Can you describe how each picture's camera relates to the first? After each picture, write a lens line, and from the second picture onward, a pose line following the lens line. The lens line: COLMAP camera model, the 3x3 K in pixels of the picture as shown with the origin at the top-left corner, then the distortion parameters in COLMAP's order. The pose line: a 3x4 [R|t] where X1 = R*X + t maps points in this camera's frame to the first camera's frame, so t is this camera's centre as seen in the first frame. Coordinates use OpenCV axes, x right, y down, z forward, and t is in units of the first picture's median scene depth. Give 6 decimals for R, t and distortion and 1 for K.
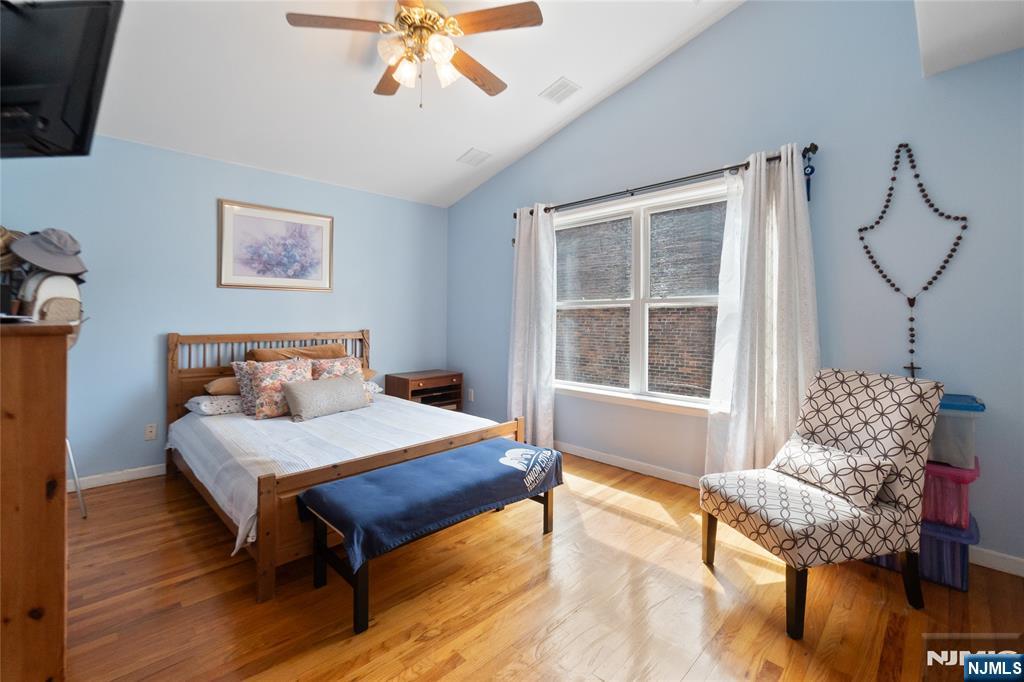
lens RADIAL K [[442.5, 0, 509.1], [0, 442.5, 328.6], [0, 0, 1]] dist [-0.002885, -0.000118]
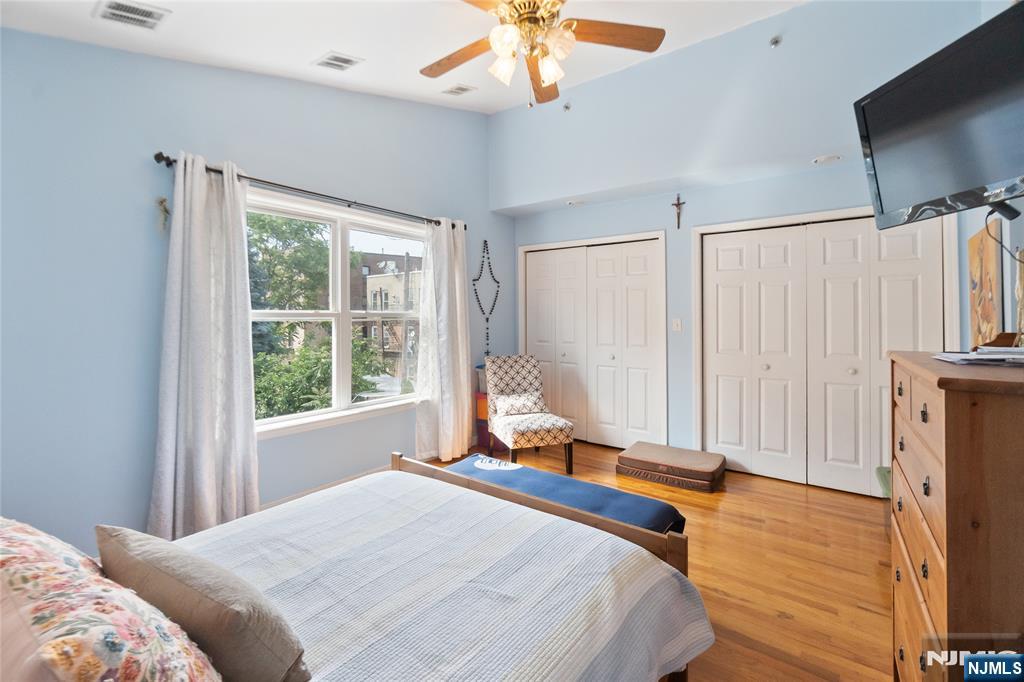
lens RADIAL K [[442.5, 0, 509.1], [0, 442.5, 328.6], [0, 0, 1]] dist [-0.002885, -0.000118]
pose [[-0.146538, -0.027032, 0.988836, -1.107023], [0.027000, 0.999145, 0.031315, -0.080419], [-0.988836, 0.031287, -0.145683, 1.195825]]
